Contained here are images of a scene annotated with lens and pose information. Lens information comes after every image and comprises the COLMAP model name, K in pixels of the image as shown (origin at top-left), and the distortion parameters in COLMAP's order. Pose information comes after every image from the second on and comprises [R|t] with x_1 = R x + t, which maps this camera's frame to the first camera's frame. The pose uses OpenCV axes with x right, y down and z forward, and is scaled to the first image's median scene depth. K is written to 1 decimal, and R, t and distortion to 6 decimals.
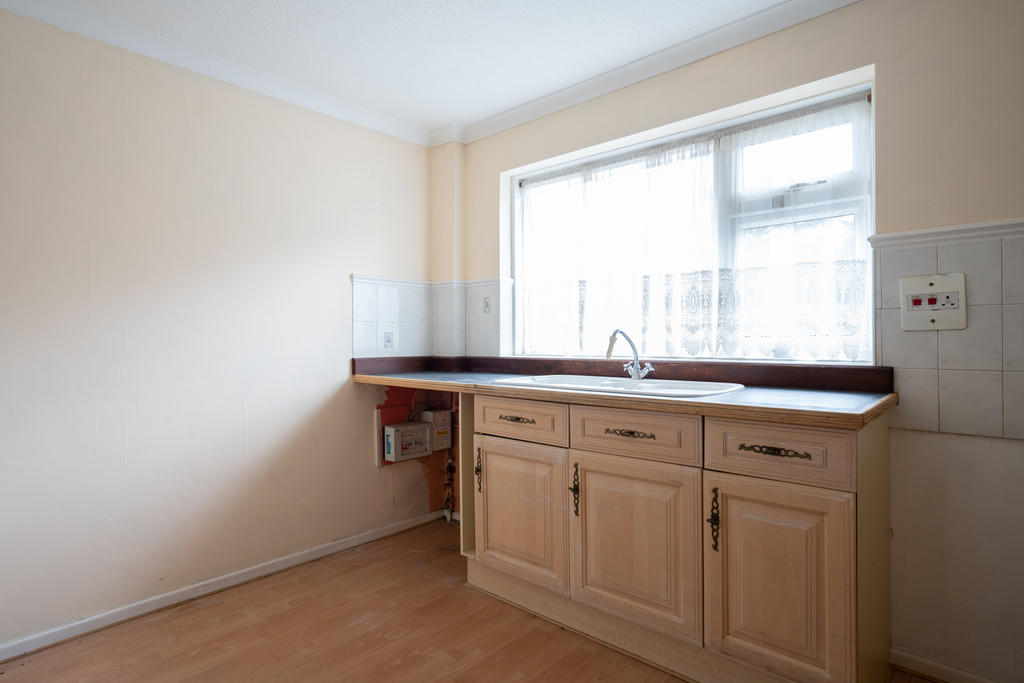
lens RADIAL K [[547.0, 0, 512.0], [0, 547.0, 341.5], [0, 0, 1]] dist [0.024488, 0.000354]
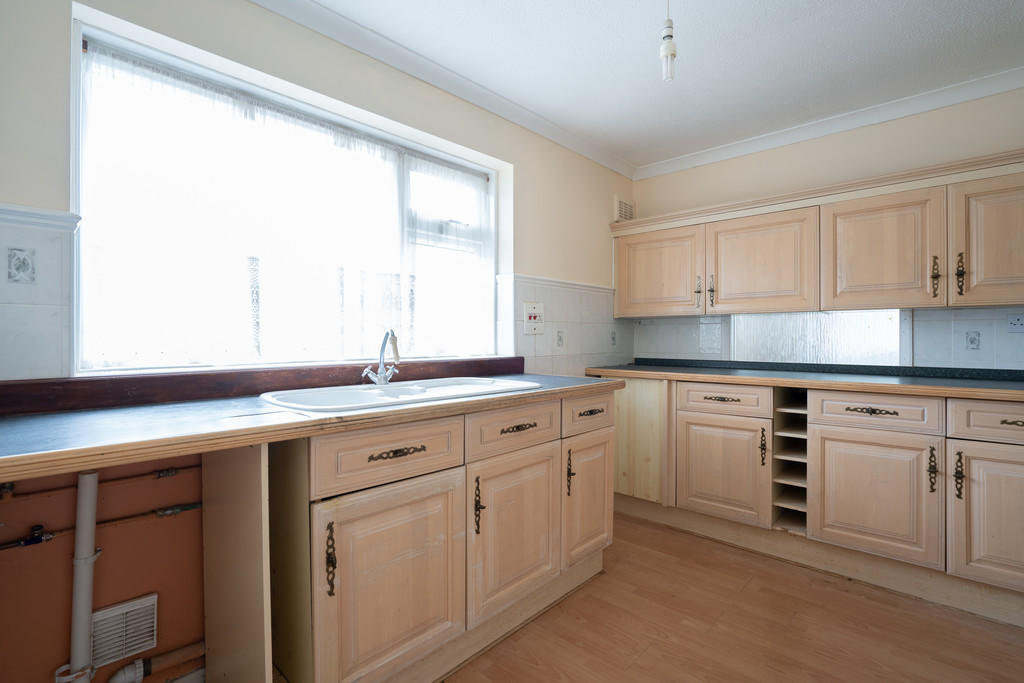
lens RADIAL K [[478.8, 0, 512.0], [0, 478.8, 341.5], [0, 0, 1]] dist [-0.014804, 0.000585]
pose [[0.024337, -0.006626, 0.999682, -0.619312], [0.006006, 0.999961, 0.006482, -0.006181], [-0.999686, 0.005846, 0.024376, 0.852921]]
